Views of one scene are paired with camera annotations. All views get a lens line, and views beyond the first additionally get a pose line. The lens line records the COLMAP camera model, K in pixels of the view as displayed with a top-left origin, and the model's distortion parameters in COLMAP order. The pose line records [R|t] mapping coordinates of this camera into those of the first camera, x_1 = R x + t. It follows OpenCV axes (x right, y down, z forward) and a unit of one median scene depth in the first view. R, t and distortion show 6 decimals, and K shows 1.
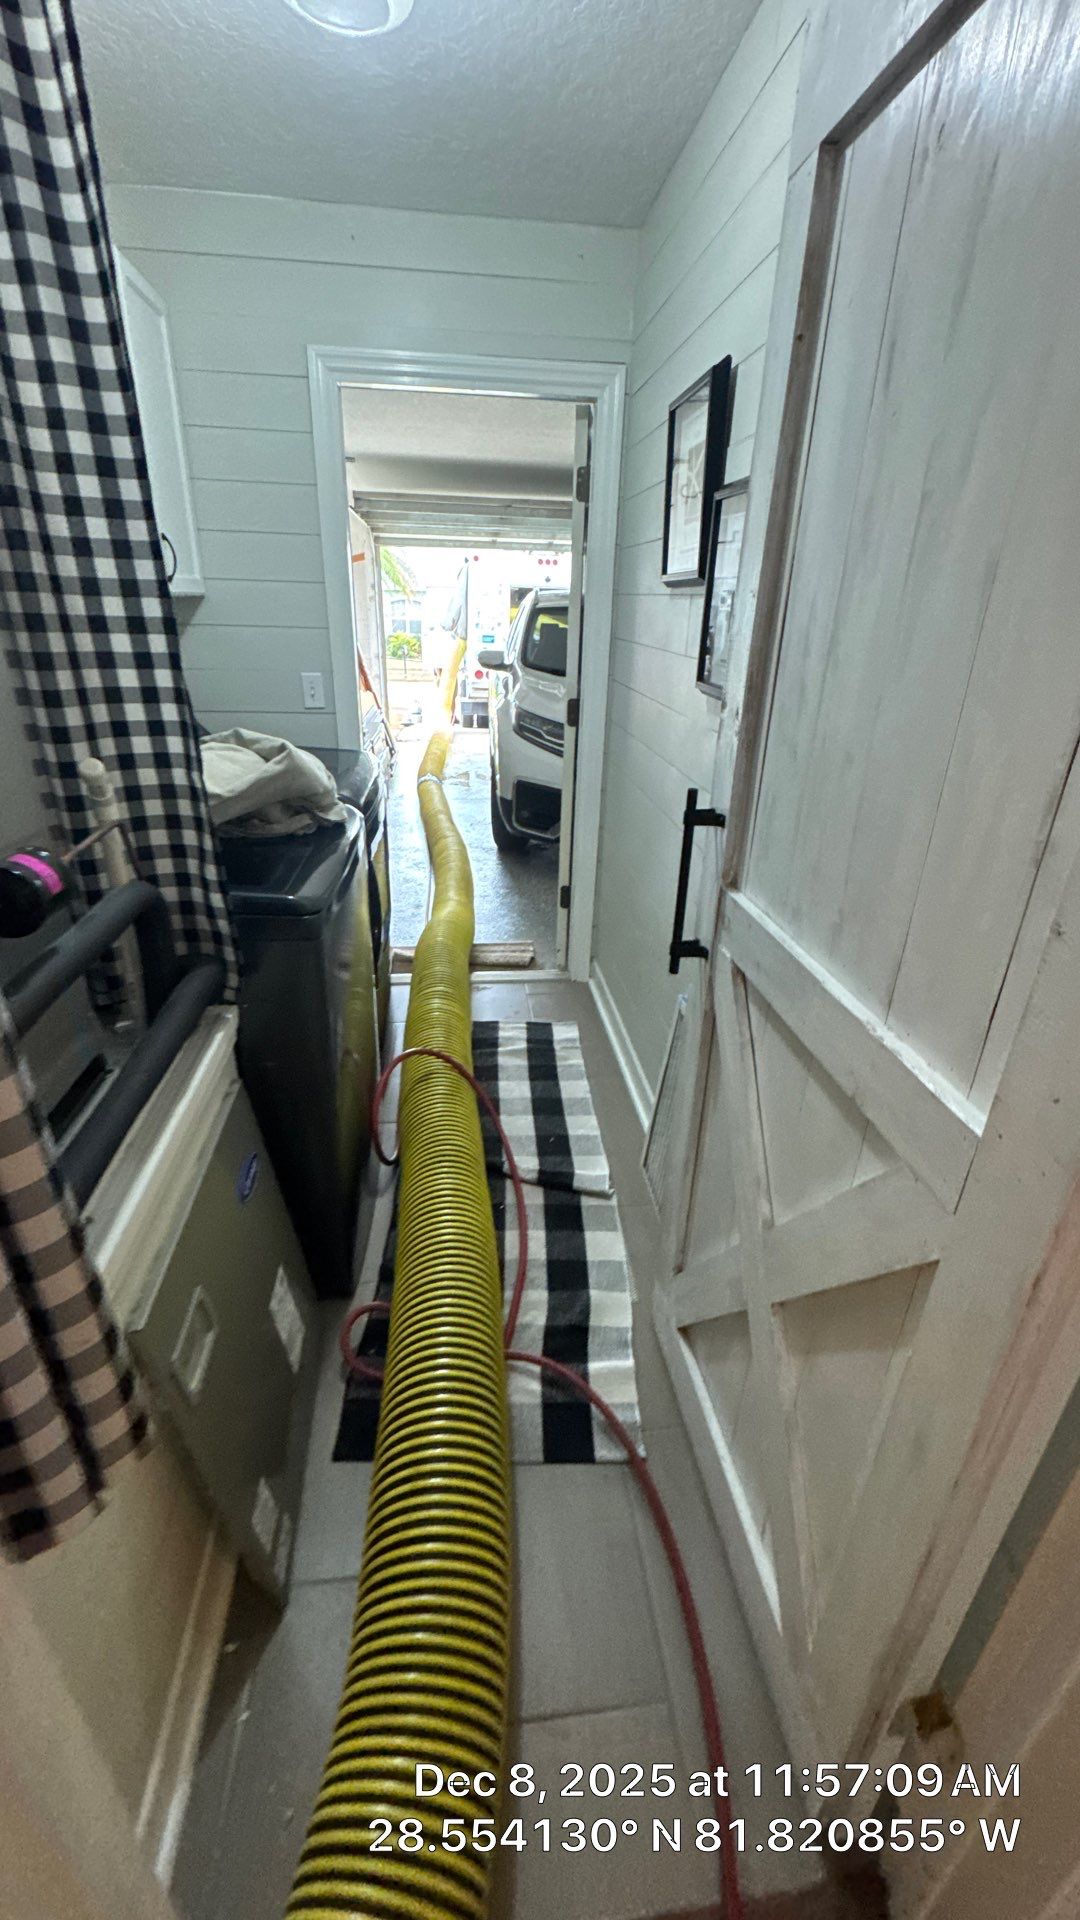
lens RADIAL K [[773.4, 0, 538.2], [0, 773.4, 958.3], [0, 0, 1]] dist [-0.006244, 0.000604]
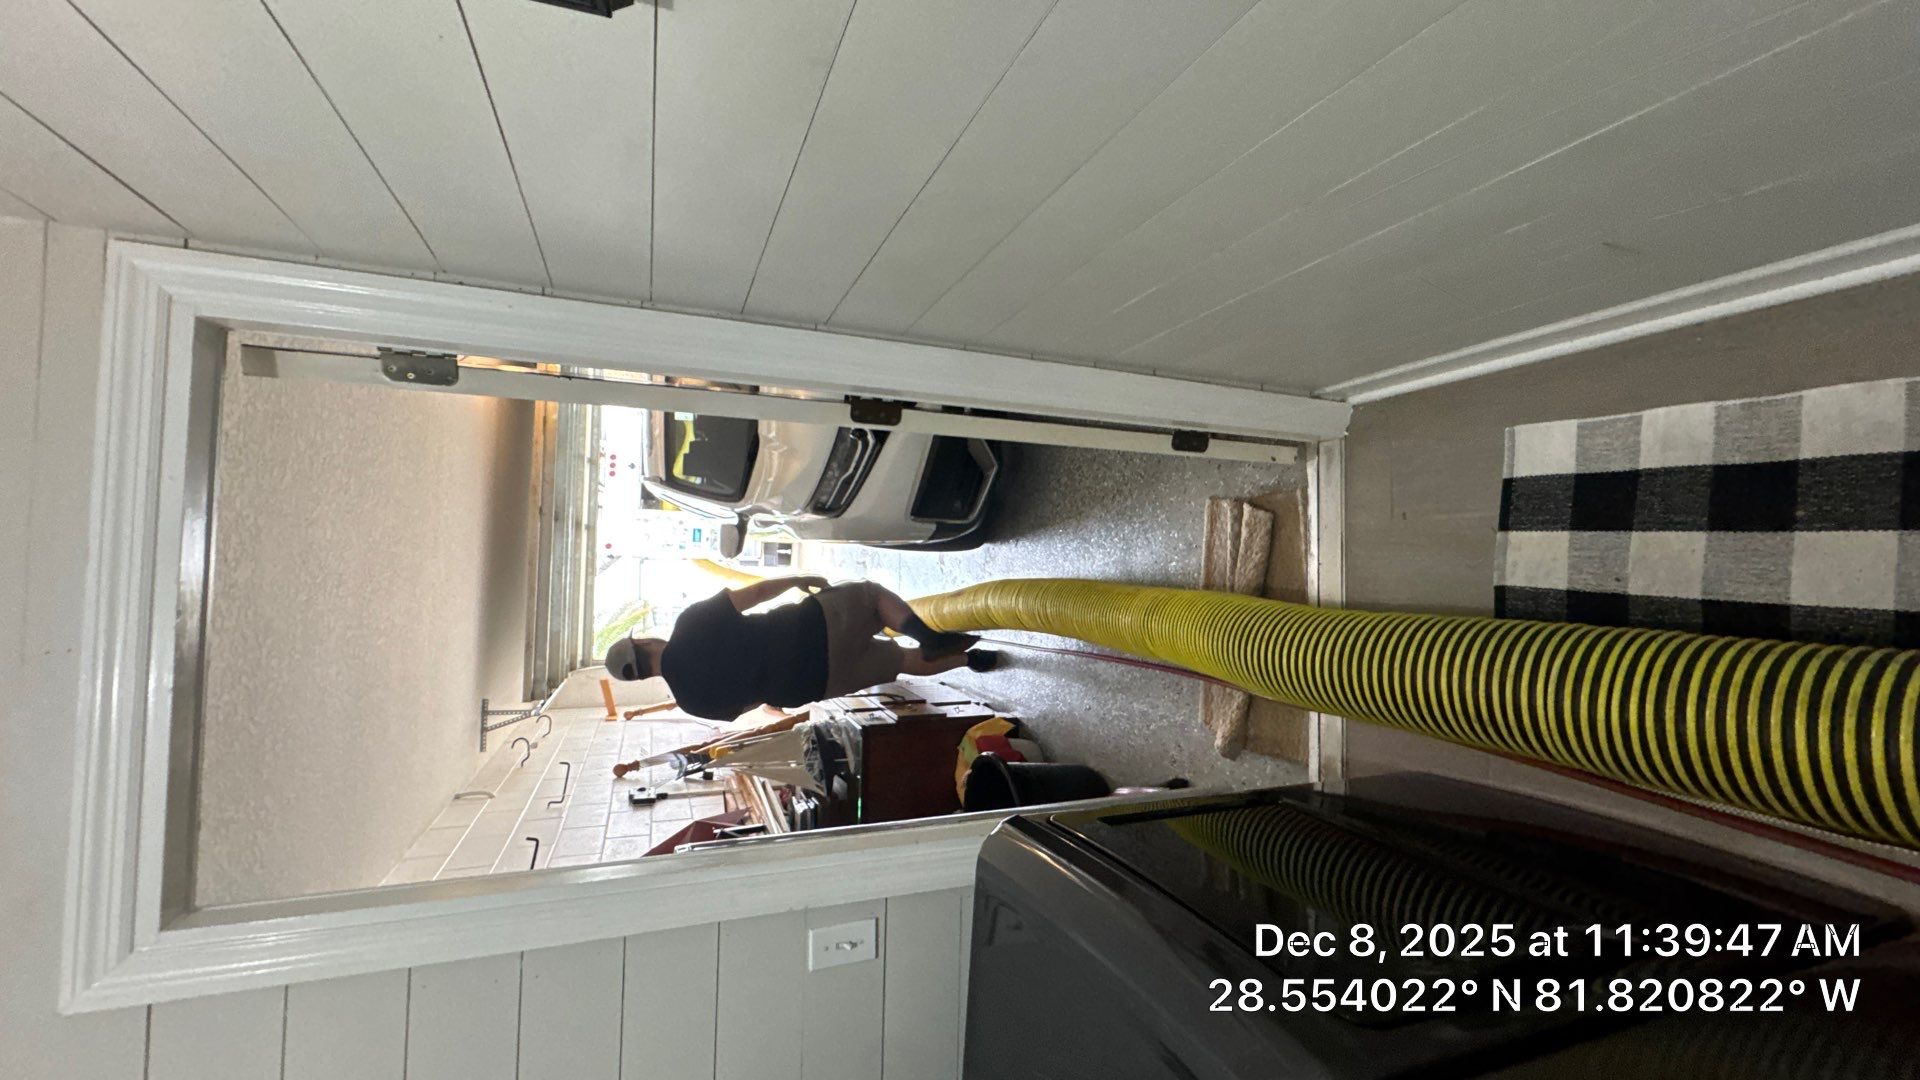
lens RADIAL K [[773.4, 0, 963.7], [0, 773.4, 545.9], [0, 0, 1]] dist [-0.006244, 0.000604]
pose [[0.033261, -0.996715, -0.073846, -0.001347], [0.998038, 0.037045, -0.050481, -0.106115], [0.053051, -0.072022, 0.995991, 0.223659]]
